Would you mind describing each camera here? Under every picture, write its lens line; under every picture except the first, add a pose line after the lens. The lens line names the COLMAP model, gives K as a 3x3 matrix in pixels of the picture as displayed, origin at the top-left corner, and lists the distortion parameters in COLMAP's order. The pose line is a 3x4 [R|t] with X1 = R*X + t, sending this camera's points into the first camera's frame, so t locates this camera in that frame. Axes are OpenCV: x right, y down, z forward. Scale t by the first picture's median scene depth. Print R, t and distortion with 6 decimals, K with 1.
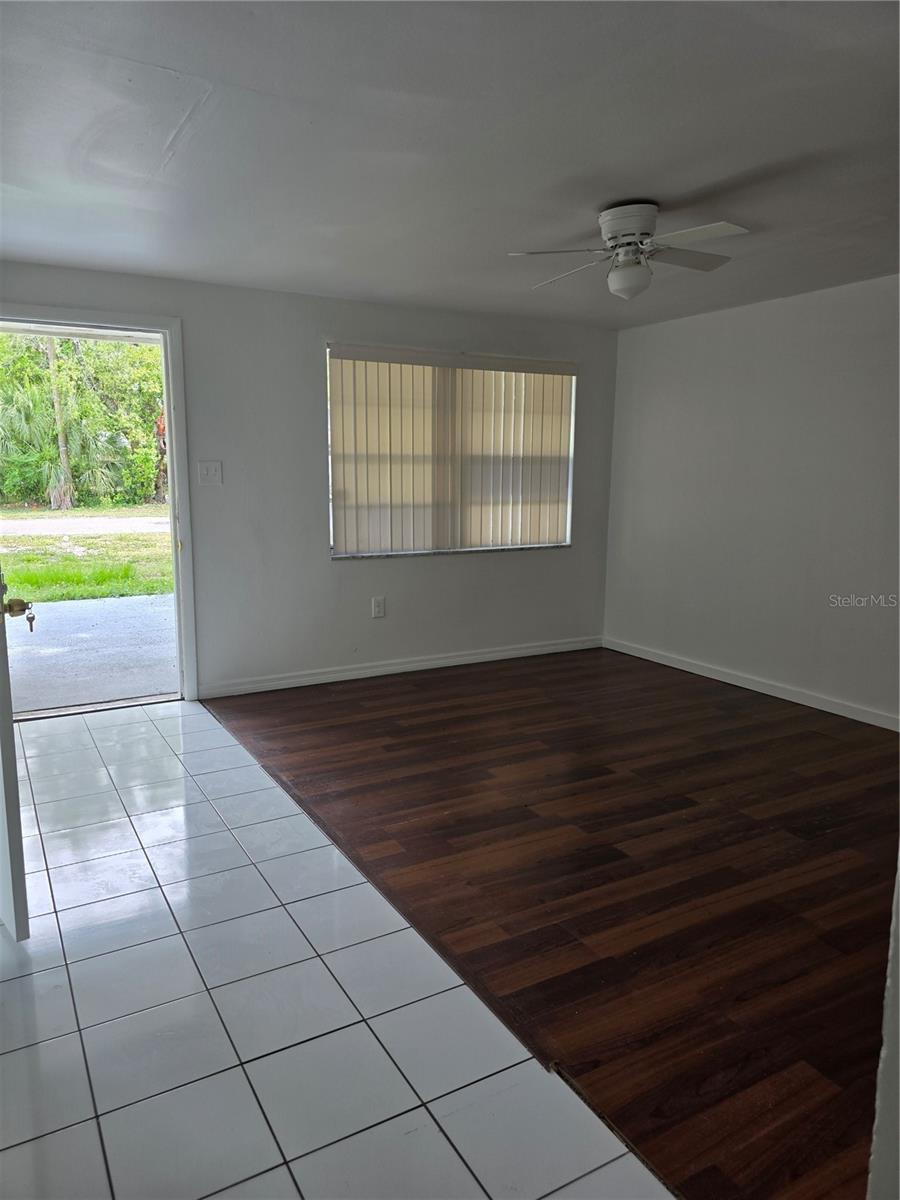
lens RADIAL K [[804.4, 0, 439.3], [0, 804.4, 602.0], [0, 0, 1]] dist [0.062417, -0.055241]
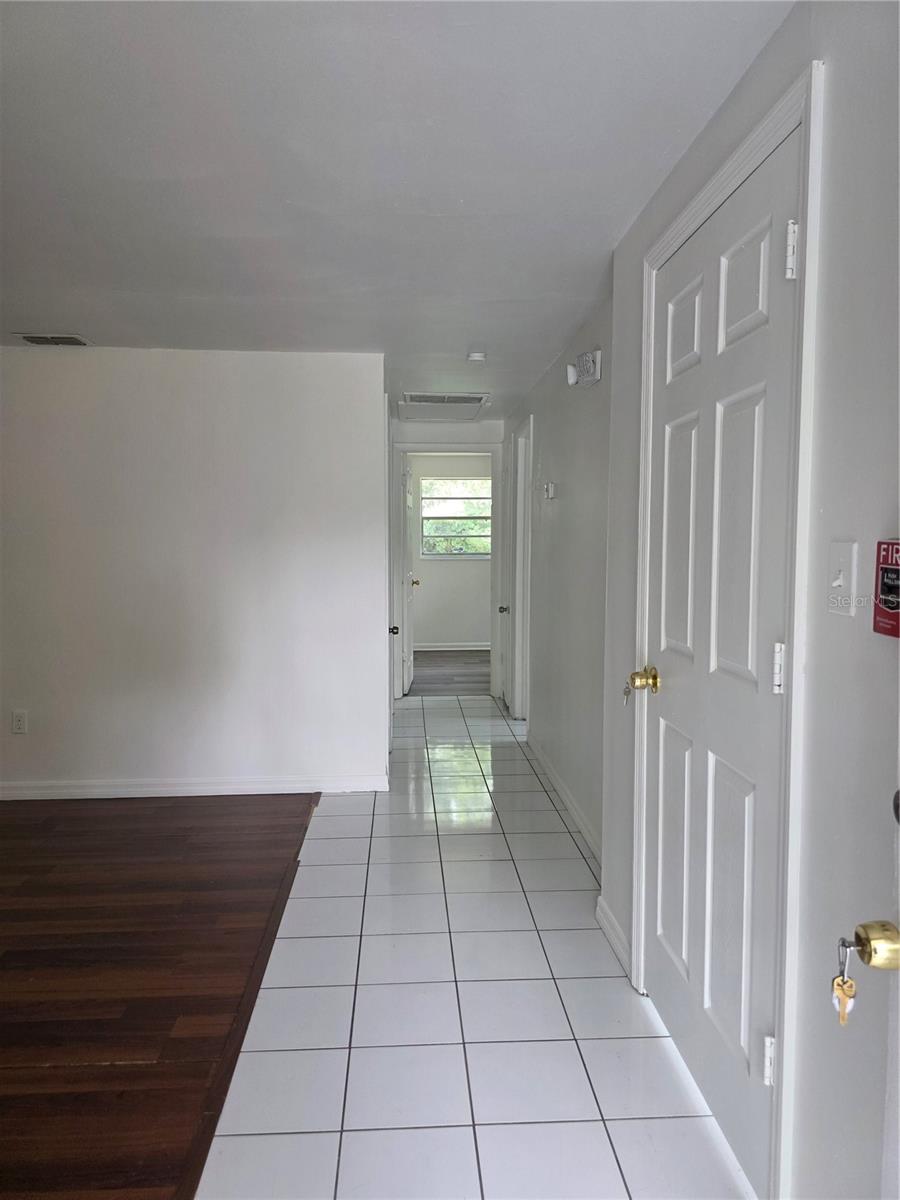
lens RADIAL K [[802.6, 0, 438.1], [0, 802.6, 595.7], [0, 0, 1]] dist [0.072242, -0.067760]
pose [[-0.894167, -0.033292, 0.446494, -0.552871], [0.072647, 0.973229, 0.218053, -0.229769], [-0.441801, 0.227412, -0.867811, 1.329058]]
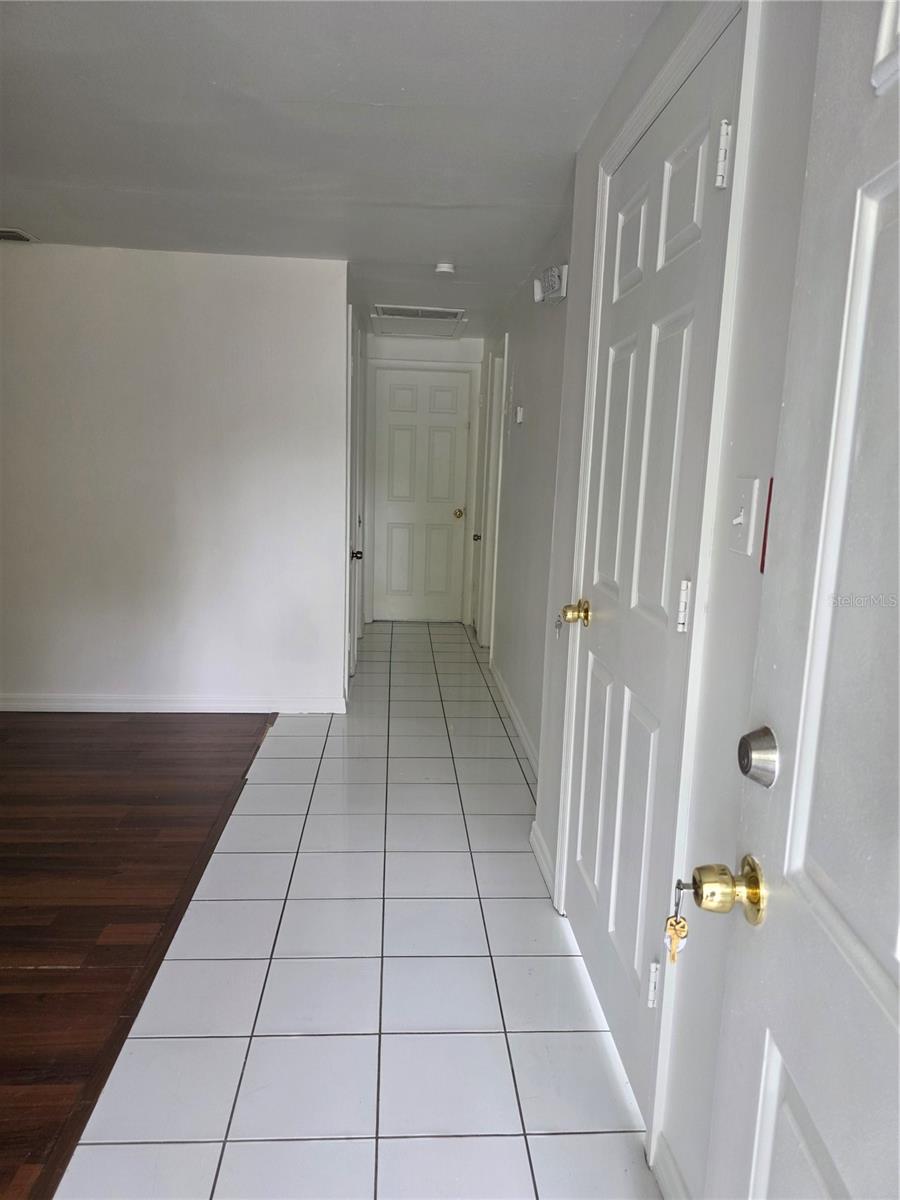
lens RADIAL K [[804.4, 0, 439.3], [0, 804.4, 602.0], [0, 0, 1]] dist [0.062417, -0.055241]
pose [[-0.895853, -0.106499, 0.431399, -0.593379], [0.039368, 0.948013, 0.315788, -0.224367], [-0.442603, 0.299883, -0.845087, 1.291440]]
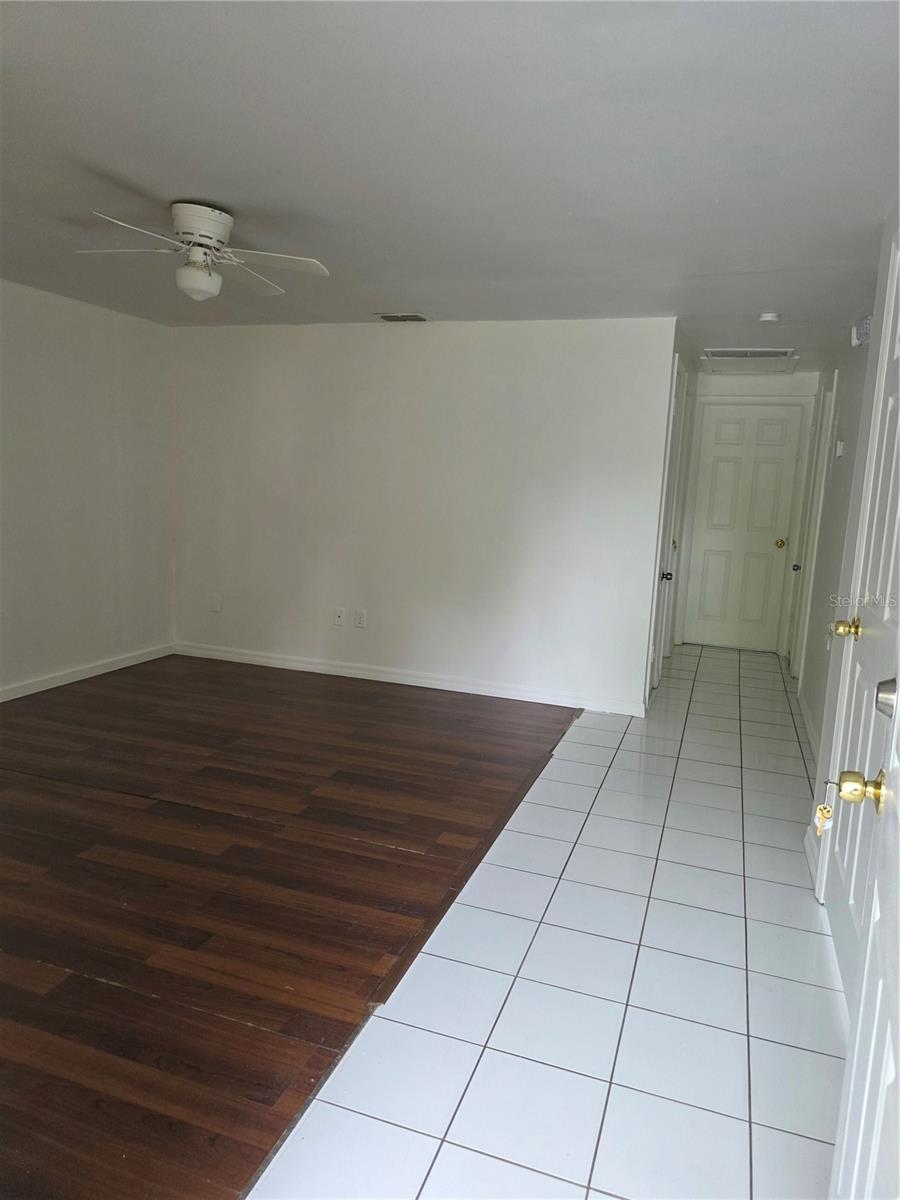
lens RADIAL K [[804.4, 0, 439.3], [0, 804.4, 602.0], [0, 0, 1]] dist [0.062417, -0.055241]
pose [[-0.650122, -0.148017, 0.745274, -0.726876], [0.078459, 0.962522, 0.259606, -0.252478], [-0.755769, 0.227249, -0.614143, 1.433453]]
